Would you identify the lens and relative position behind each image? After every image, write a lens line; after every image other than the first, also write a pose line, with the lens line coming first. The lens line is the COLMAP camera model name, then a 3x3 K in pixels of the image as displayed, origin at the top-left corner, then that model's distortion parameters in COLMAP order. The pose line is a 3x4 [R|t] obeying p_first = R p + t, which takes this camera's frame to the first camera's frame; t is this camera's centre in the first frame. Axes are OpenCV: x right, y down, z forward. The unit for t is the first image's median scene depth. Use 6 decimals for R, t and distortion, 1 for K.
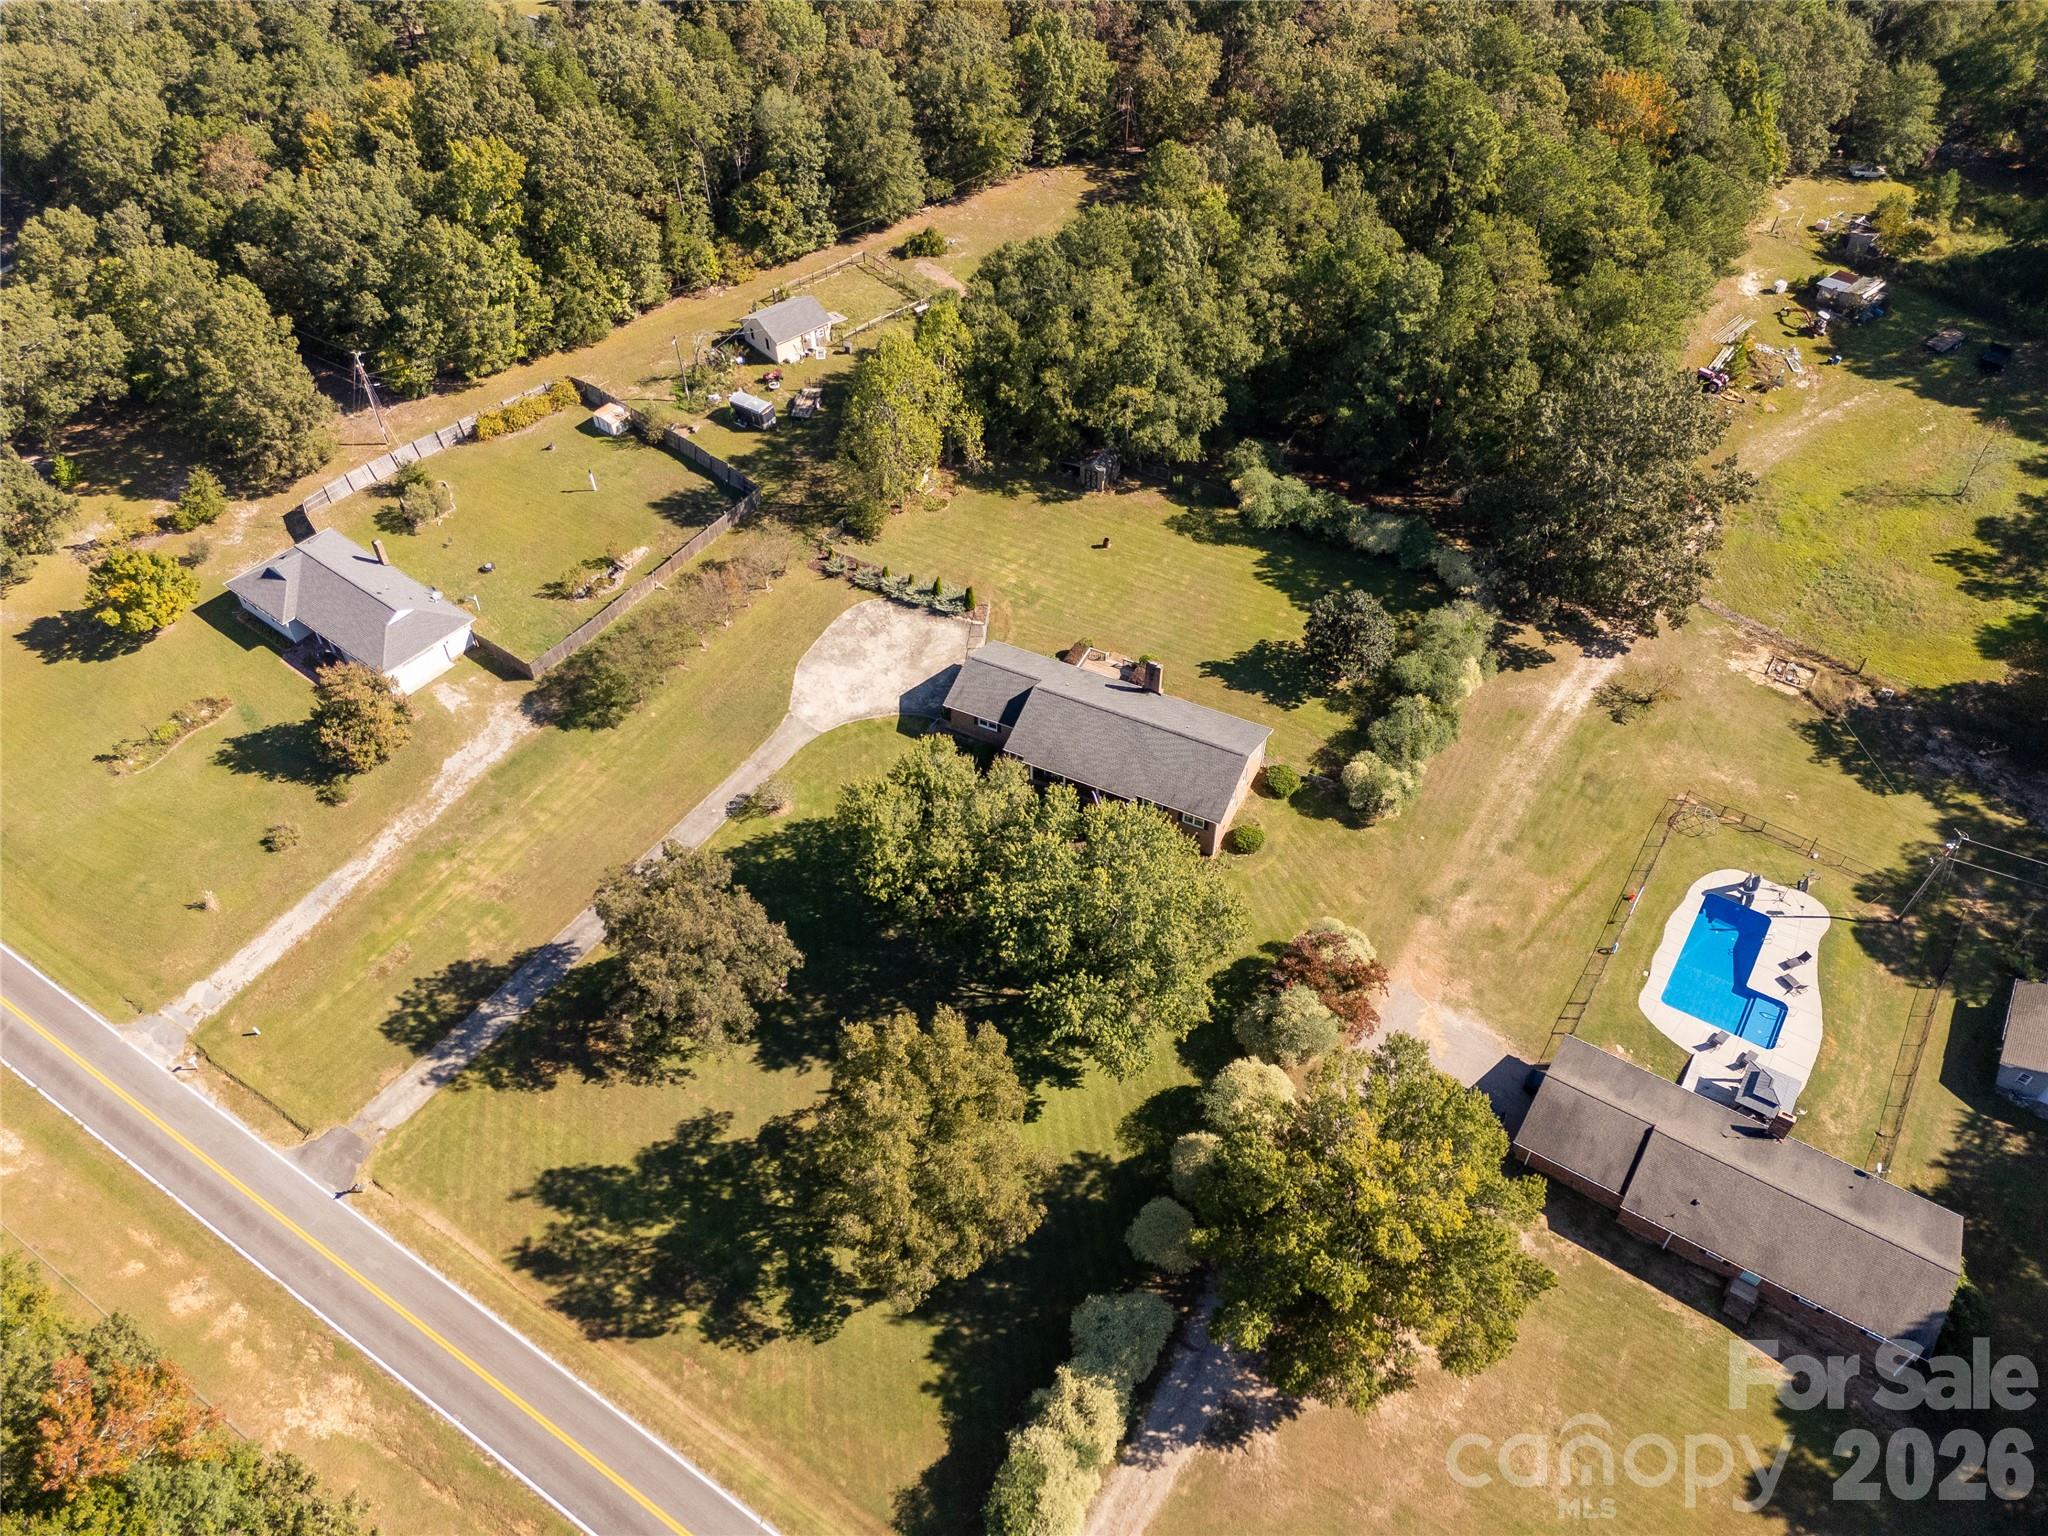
lens RADIAL K [[1512.6, 0, 1013.4], [0, 1512.6, 764.1], [0, 0, 1]] dist [0.073268, -0.060566]
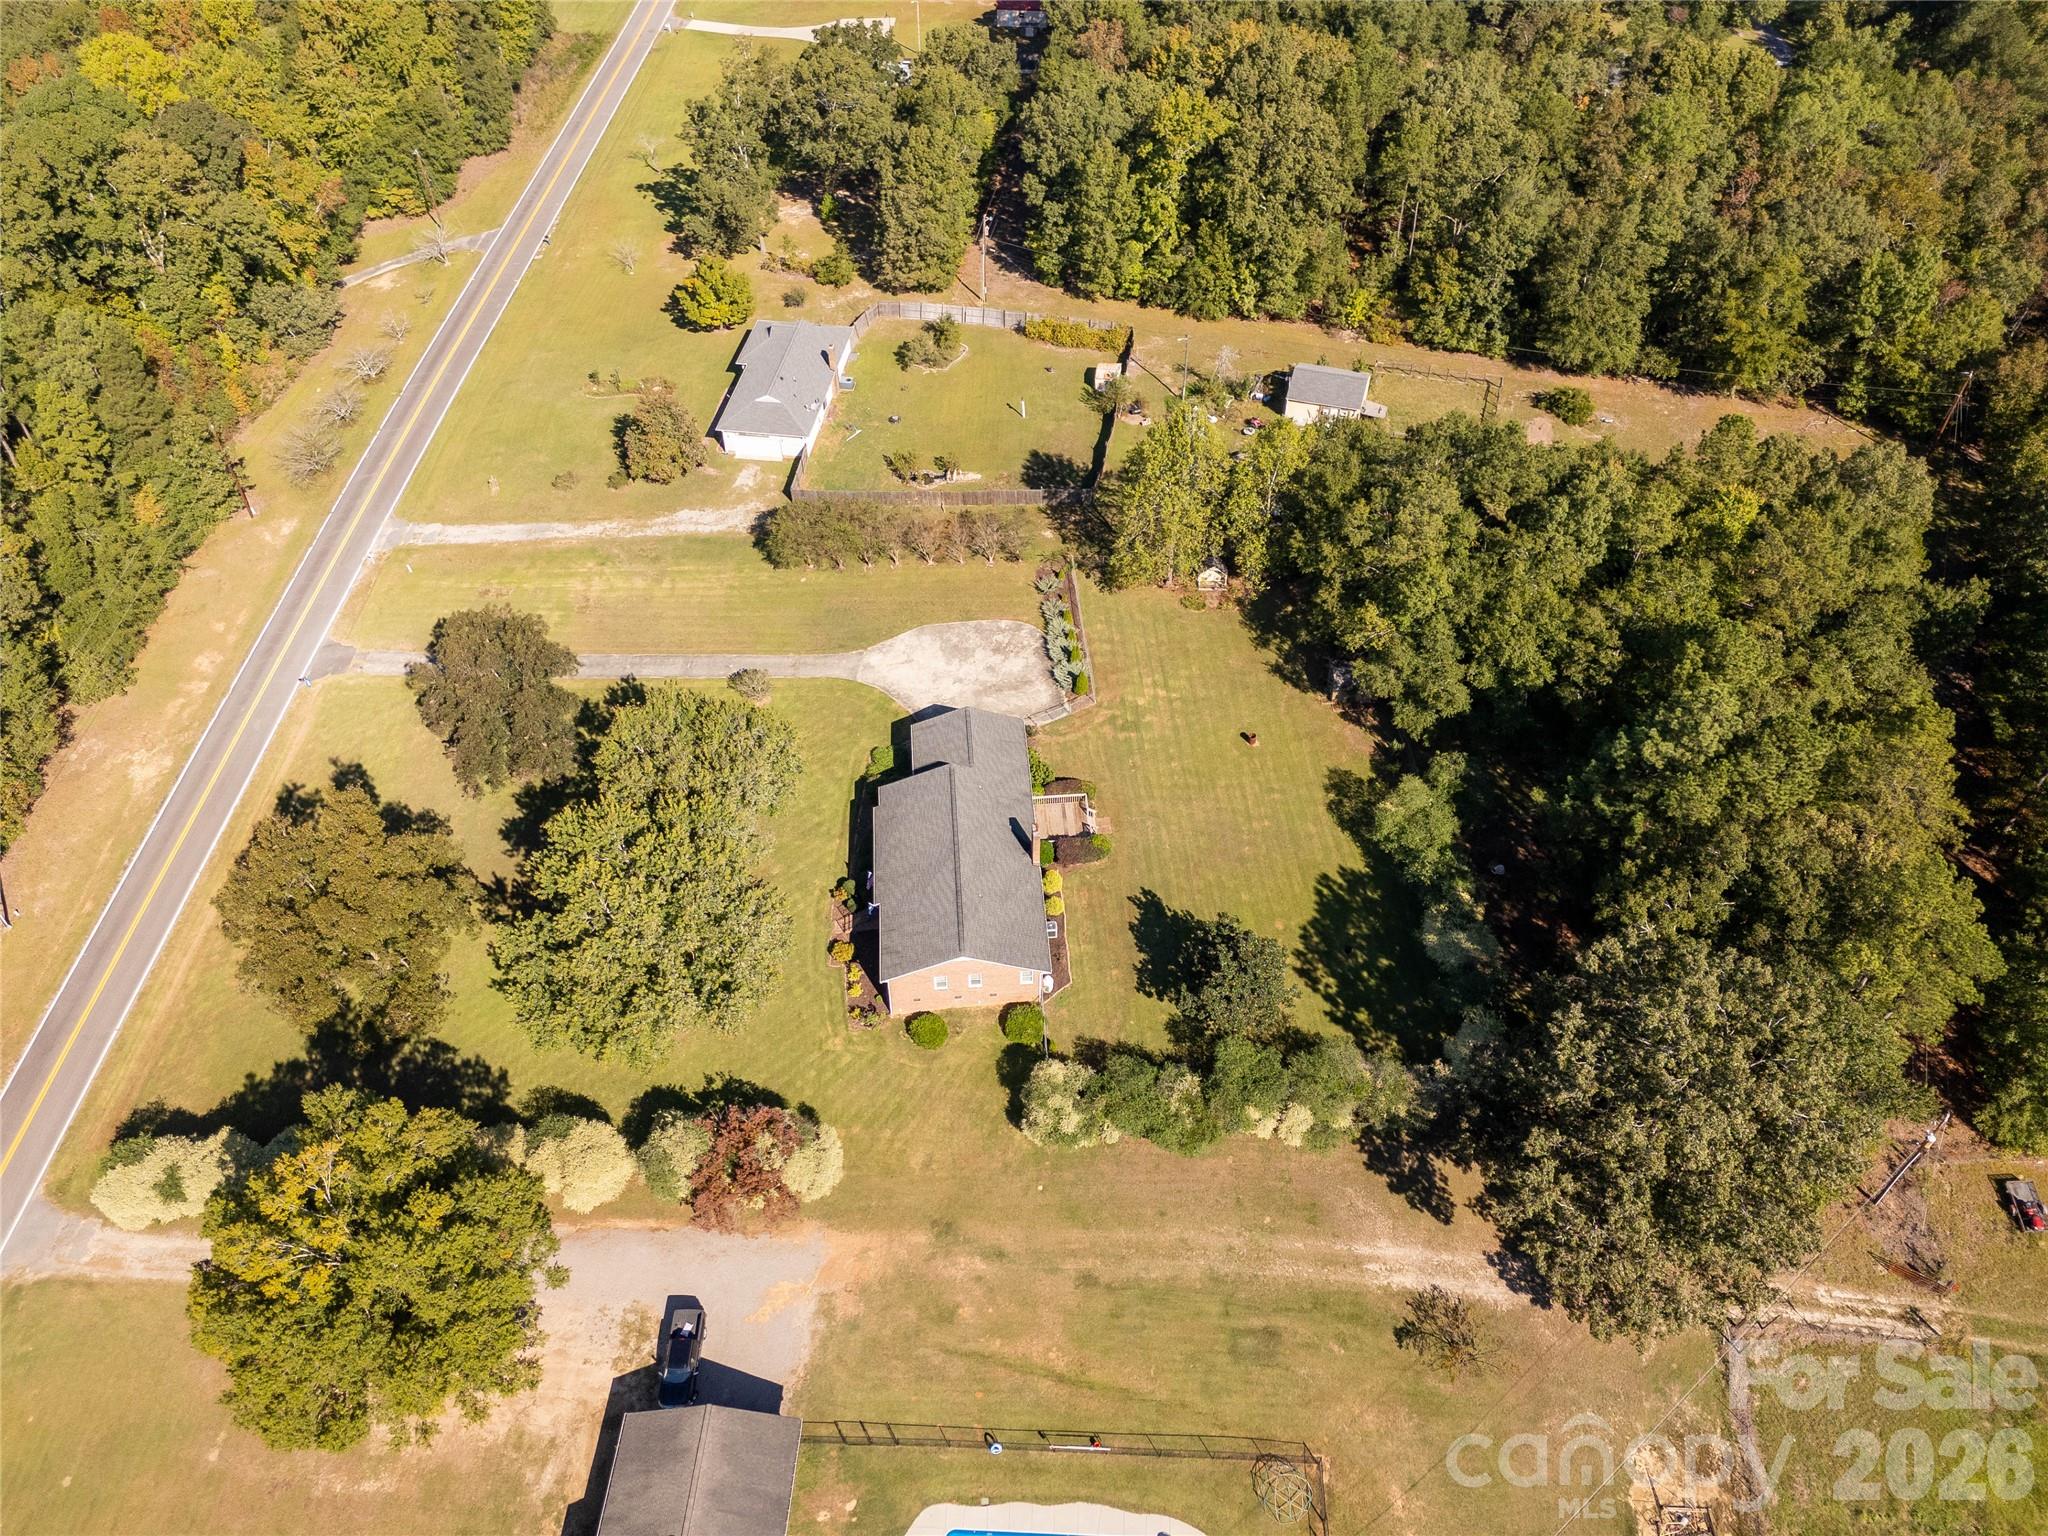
lens RADIAL K [[1512.6, 0, 1016.3], [0, 1512.6, 757.6], [0, 0, 1]] dist [0.073268, -0.060566]
pose [[0.512600, 0.614356, -0.599840, 0.585525], [-0.609490, 0.752417, 0.249780, -0.308526], [0.604783, 0.237559, 0.760133, 0.303137]]
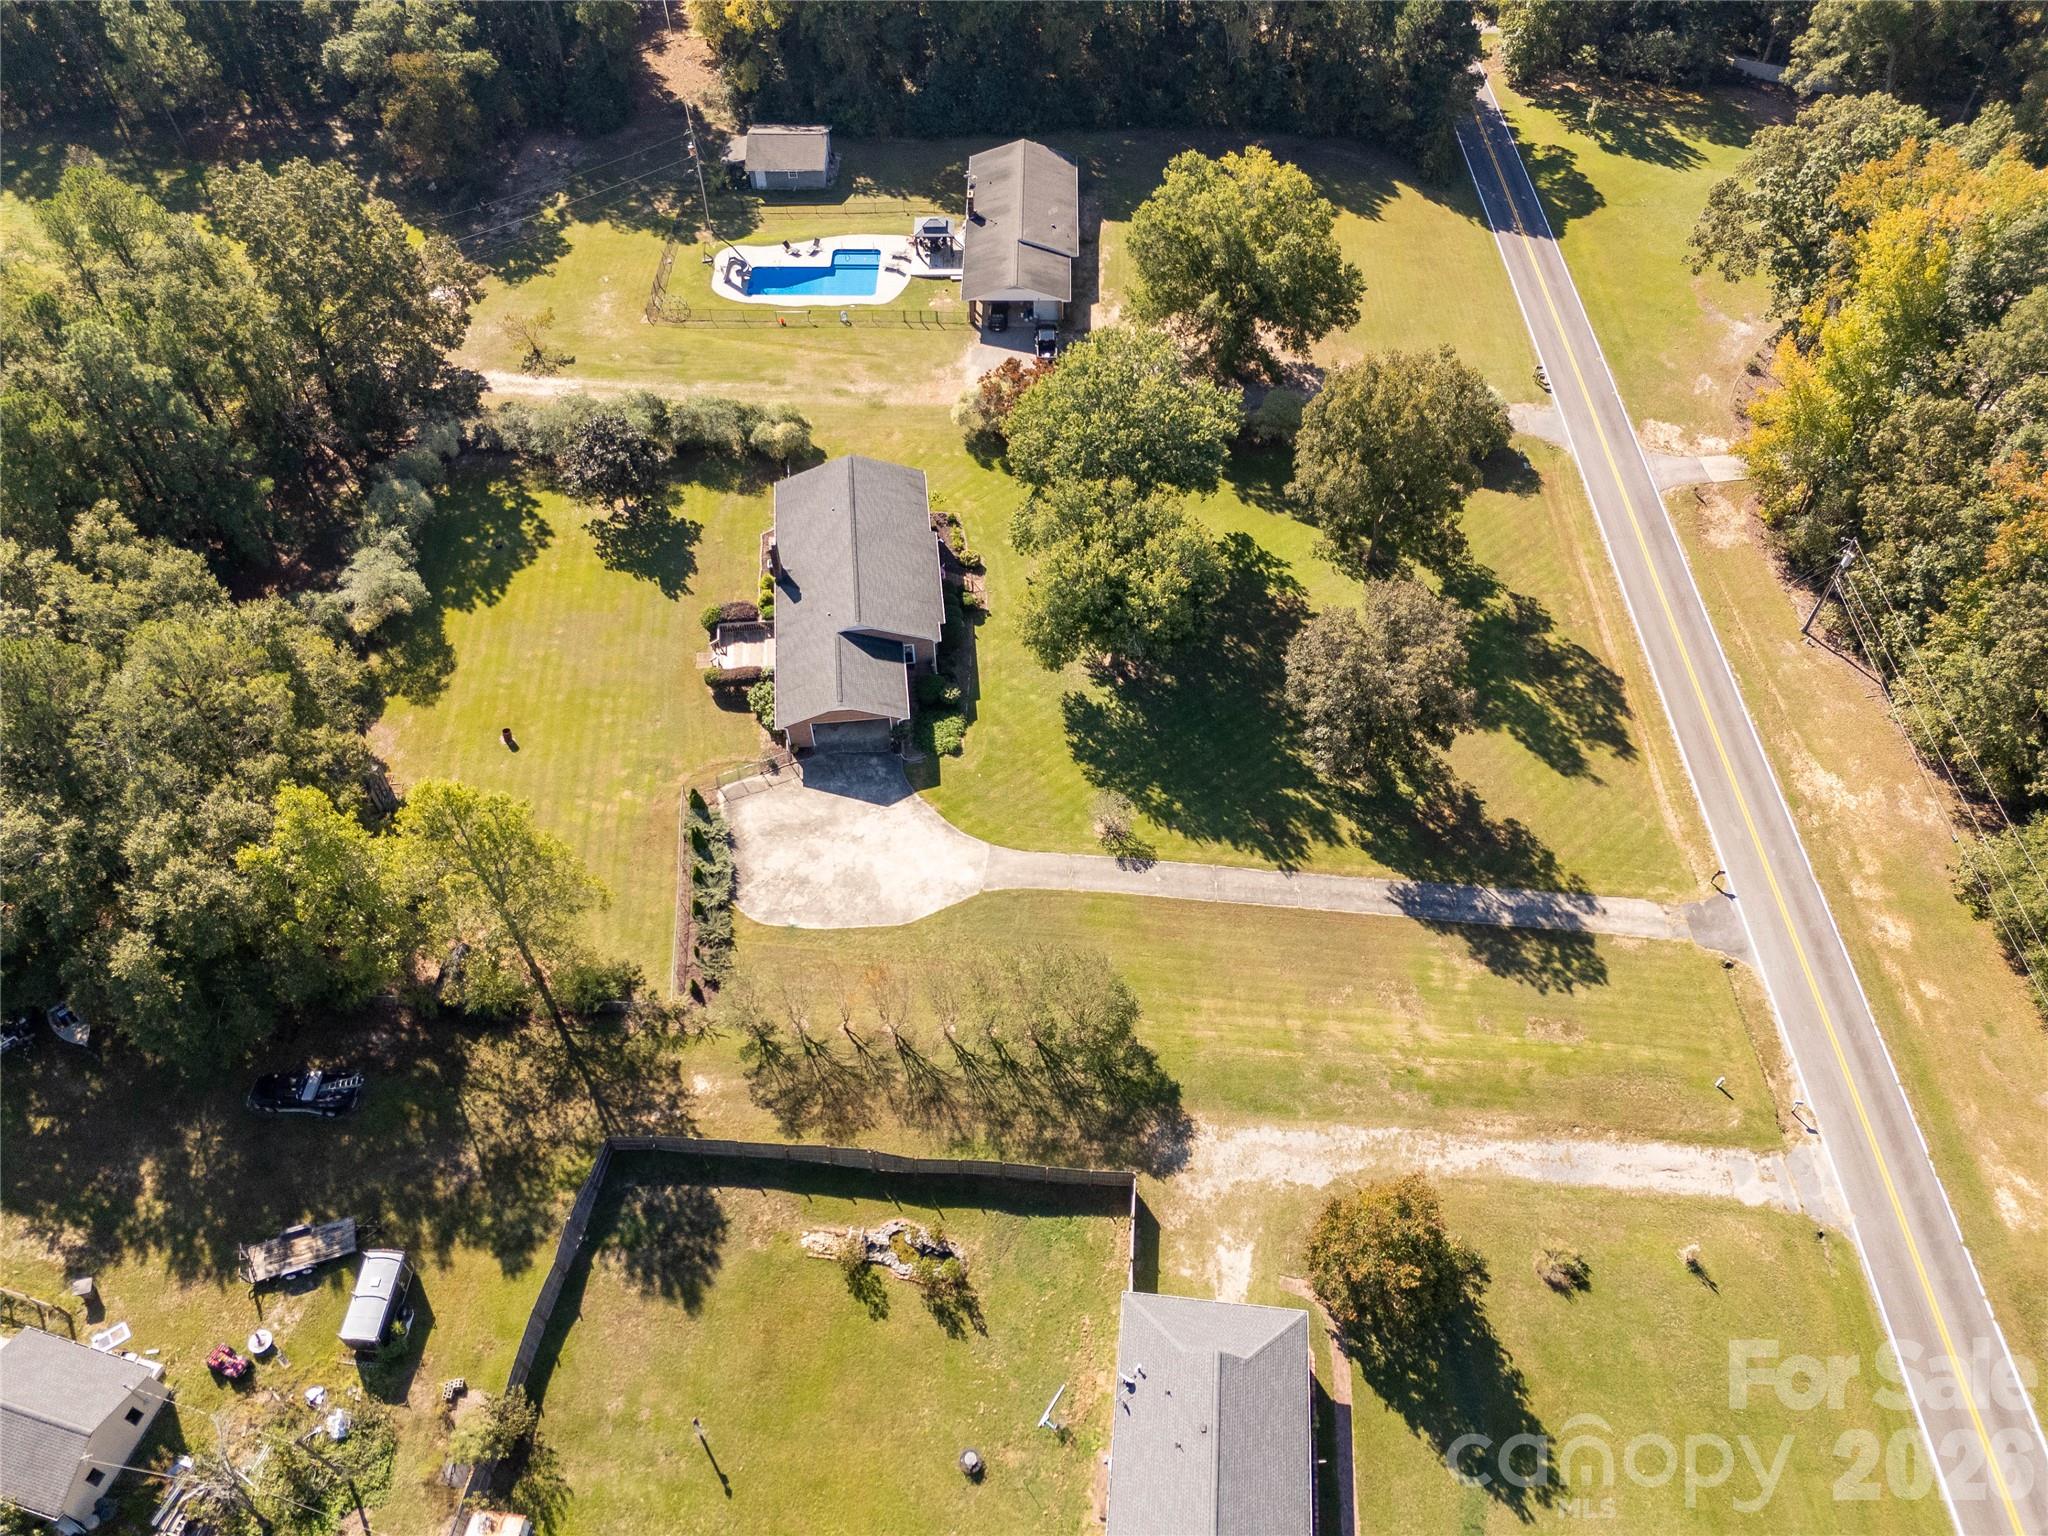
lens RADIAL K [[1512.6, 0, 1024.1], [0, 1512.6, 771.6], [0, 0, 1]] dist [0.073268, -0.060566]
pose [[-0.536120, -0.647514, 0.541573, -0.550759], [0.609494, 0.146949, 0.779052, -0.643333], [-0.584030, 0.747751, 0.315874, 0.719942]]
